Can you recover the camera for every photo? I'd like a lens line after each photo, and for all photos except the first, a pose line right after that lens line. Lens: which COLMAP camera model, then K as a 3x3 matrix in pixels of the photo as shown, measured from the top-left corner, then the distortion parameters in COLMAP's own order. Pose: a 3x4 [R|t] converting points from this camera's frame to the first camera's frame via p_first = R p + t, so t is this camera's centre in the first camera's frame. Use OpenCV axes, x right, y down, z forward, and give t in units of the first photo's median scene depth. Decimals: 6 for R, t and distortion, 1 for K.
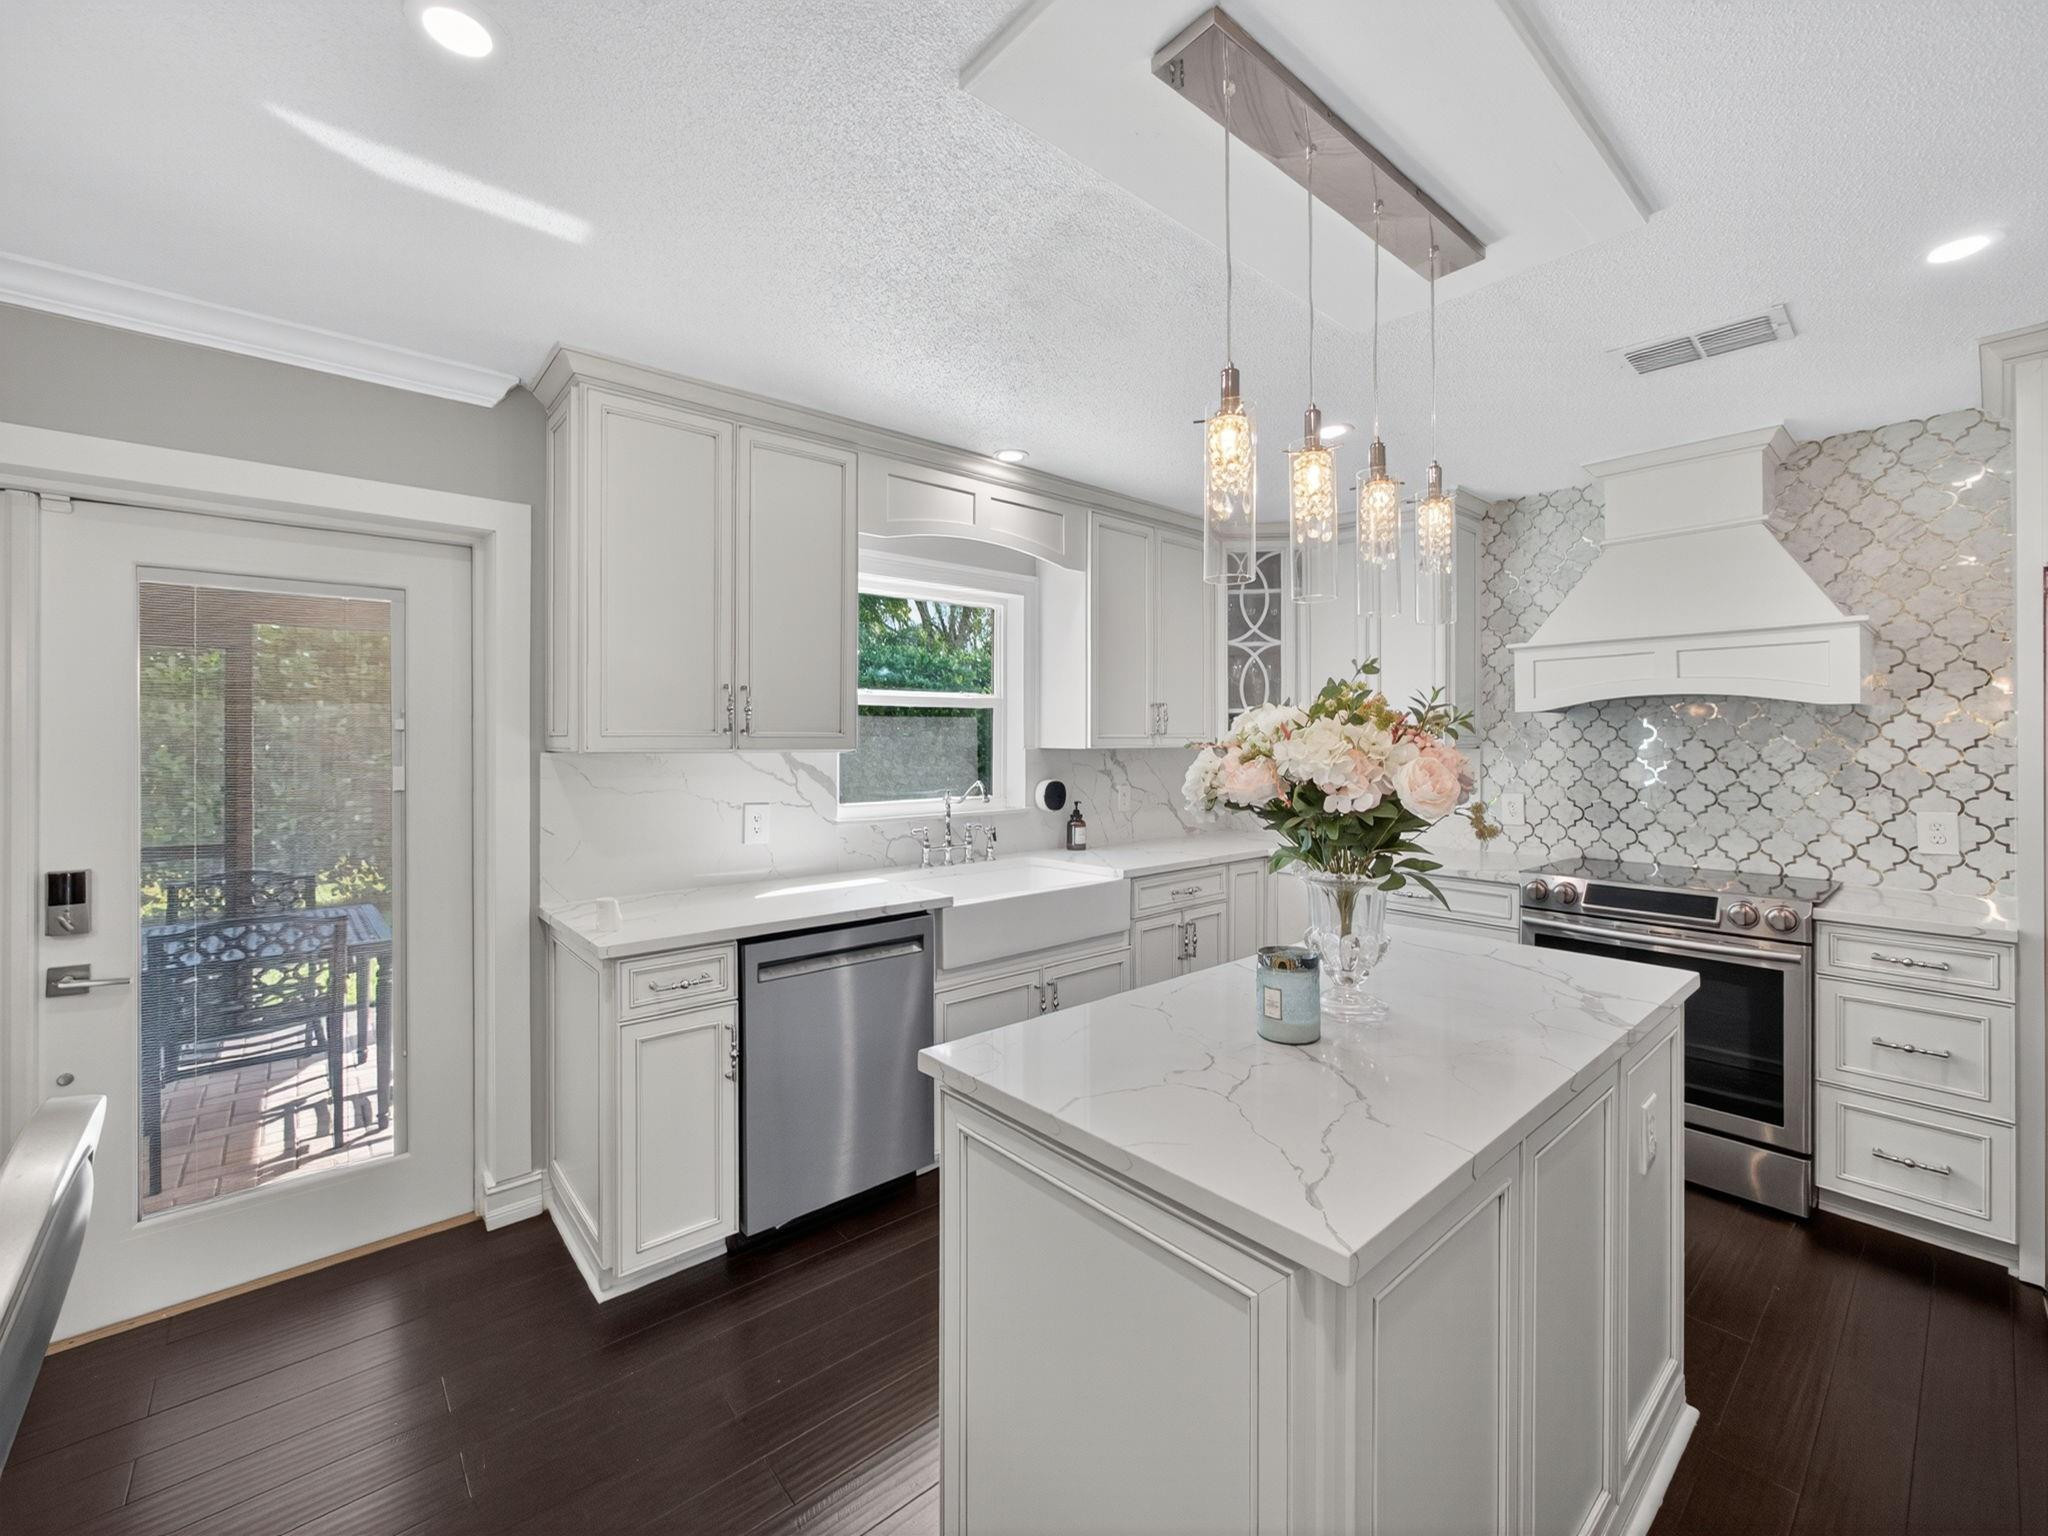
lens RADIAL K [[844.2, 0, 1013.8], [0, 844.2, 742.6], [0, 0, 1]] dist [-0.008426, 0.000069]
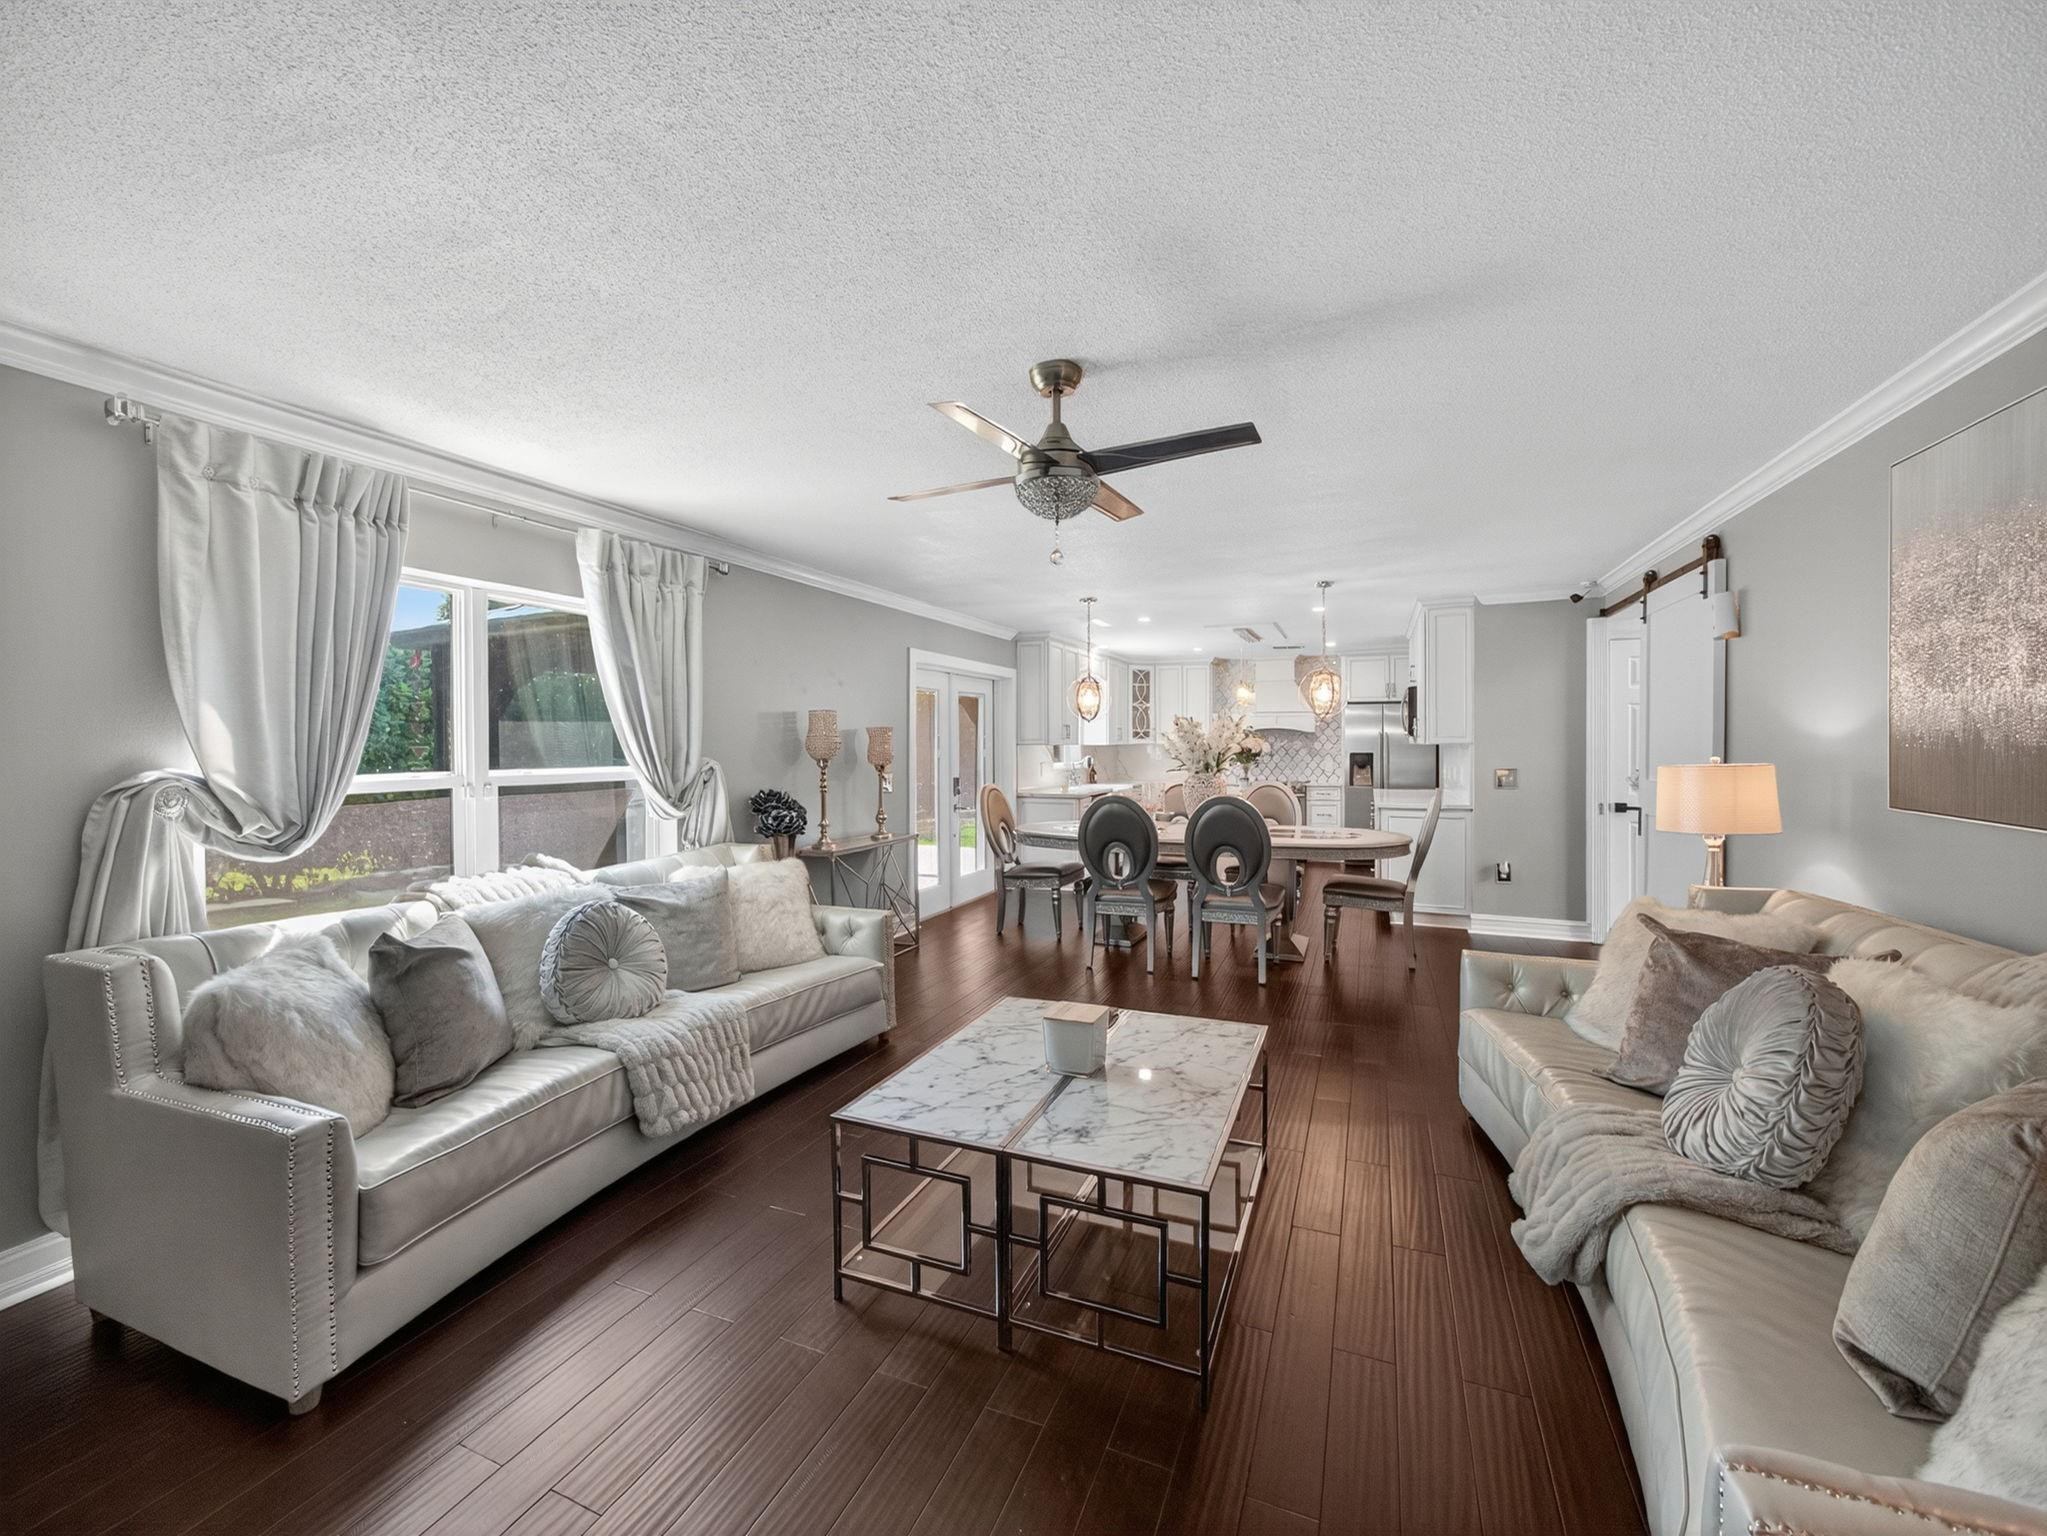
lens RADIAL K [[835.6, 0, 1028.9], [0, 835.6, 754.8], [0, 0, 1]] dist [-0.002149, -0.000093]
pose [[0.888848, -0.008846, 0.458118, -1.728232], [0.004298, 0.999931, 0.010968, 0.011288], [-0.458183, -0.007780, 0.888824, -1.634792]]
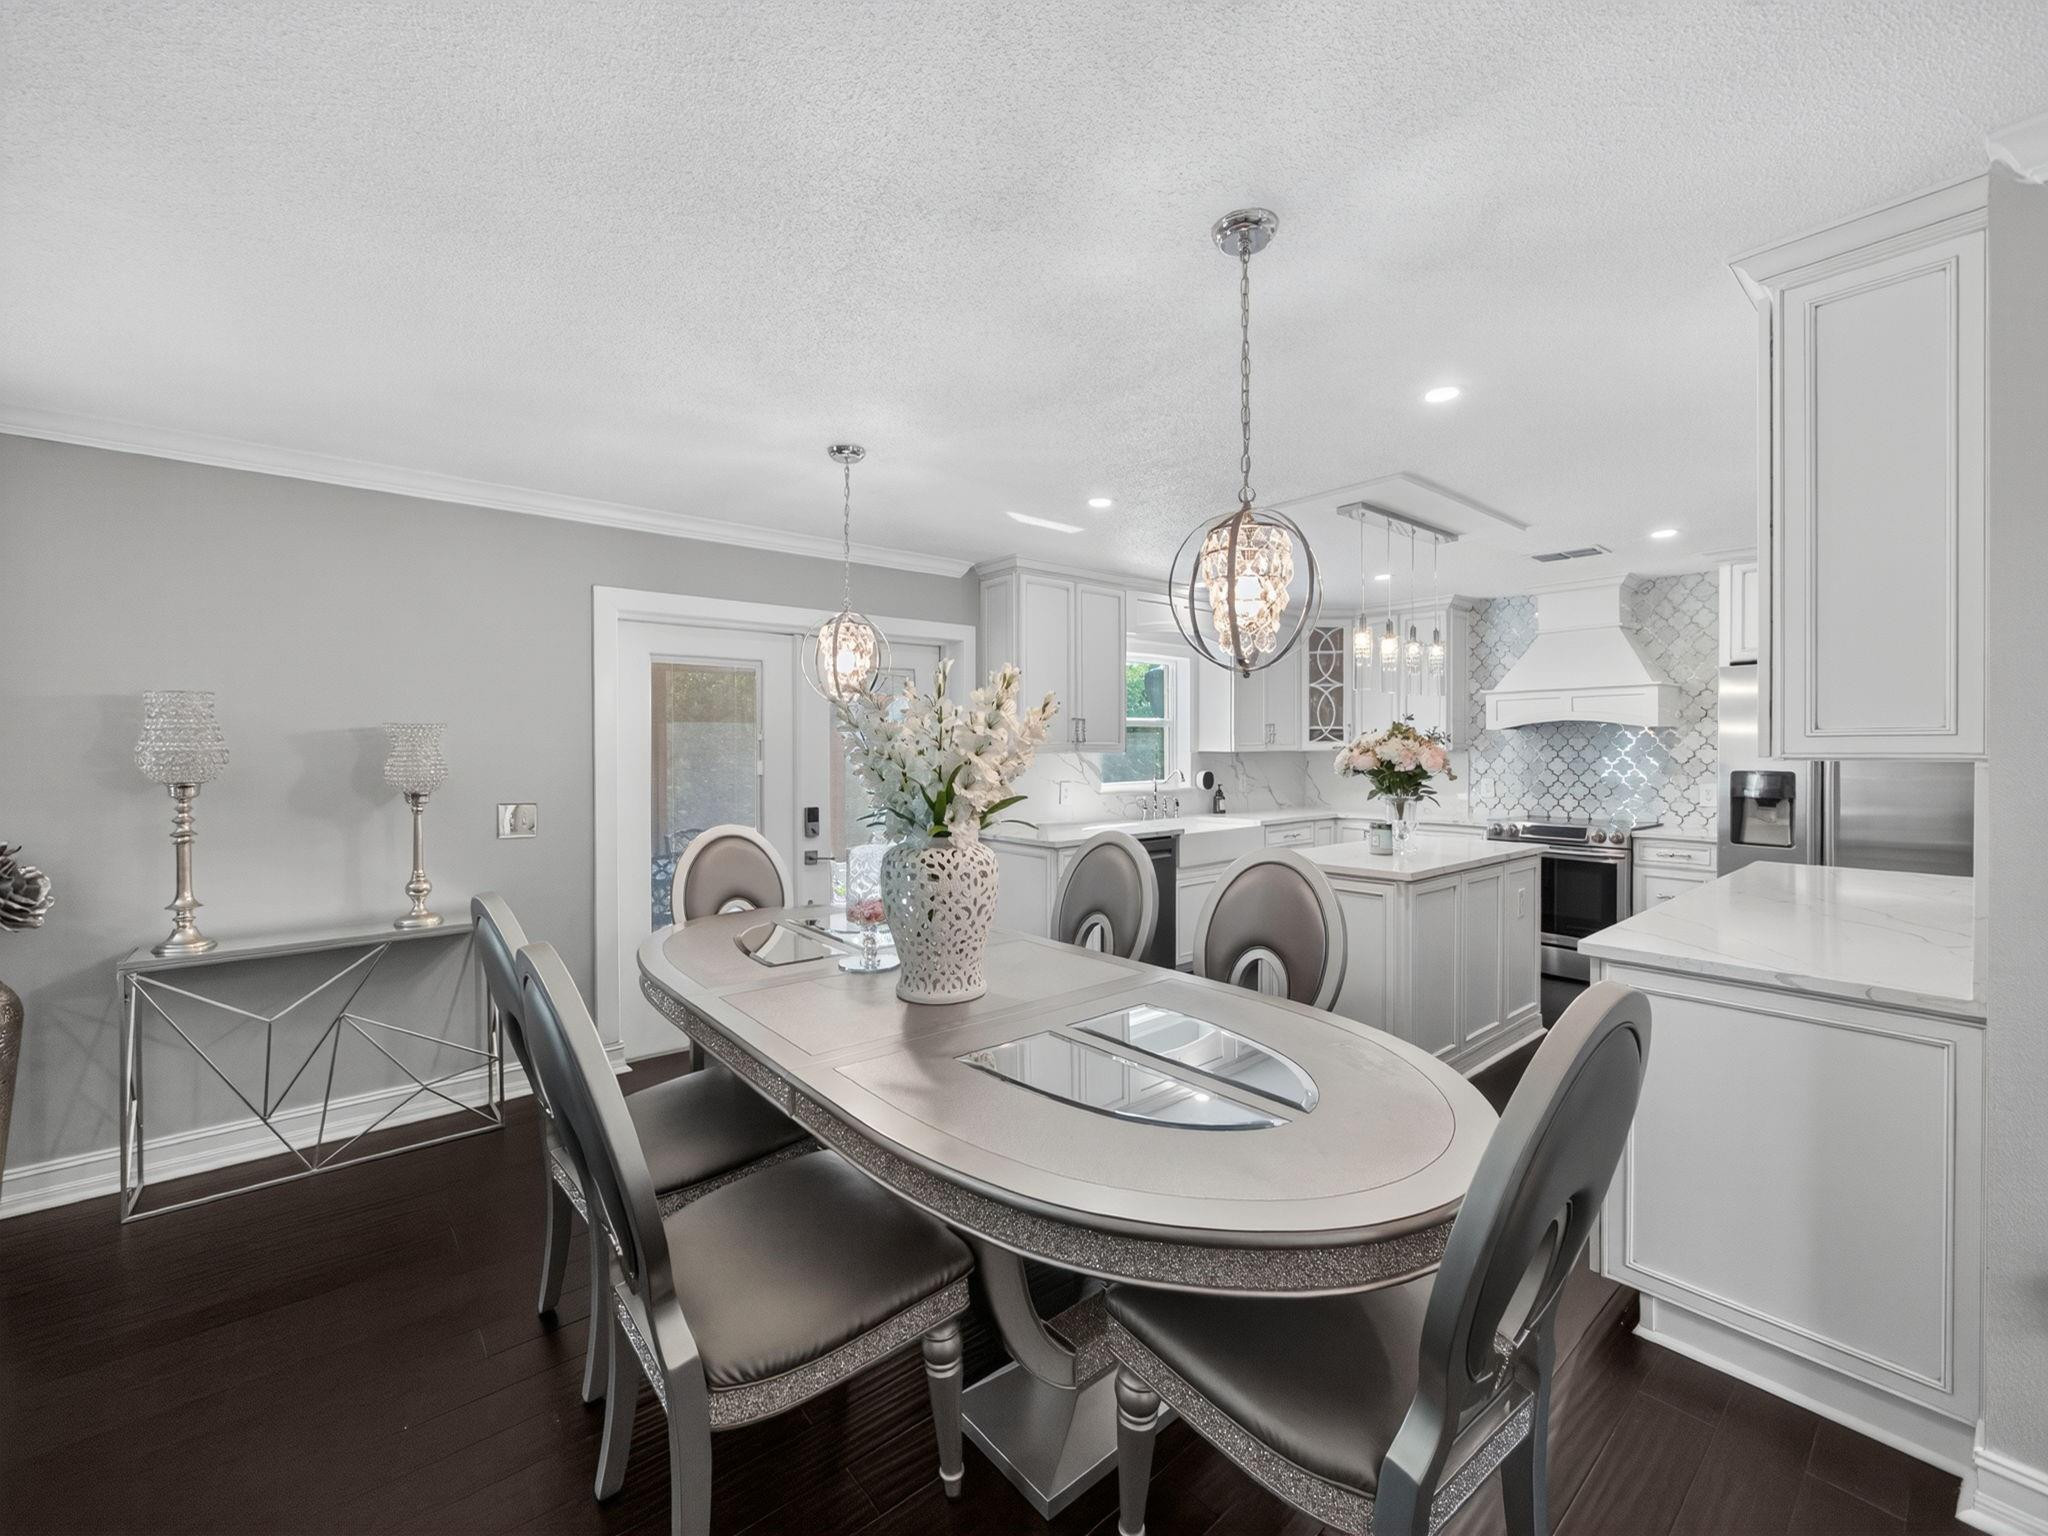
lens RADIAL K [[836.0, 0, 1029.4], [0, 836.0, 754.8], [0, 0, 1]] dist [-0.002149, -0.000093]
pose [[0.999996, -0.002230, -0.001736, -0.384006], [0.002239, 0.999982, 0.005576, 0.004494], [0.001724, -0.005579, 0.999983, -0.811959]]
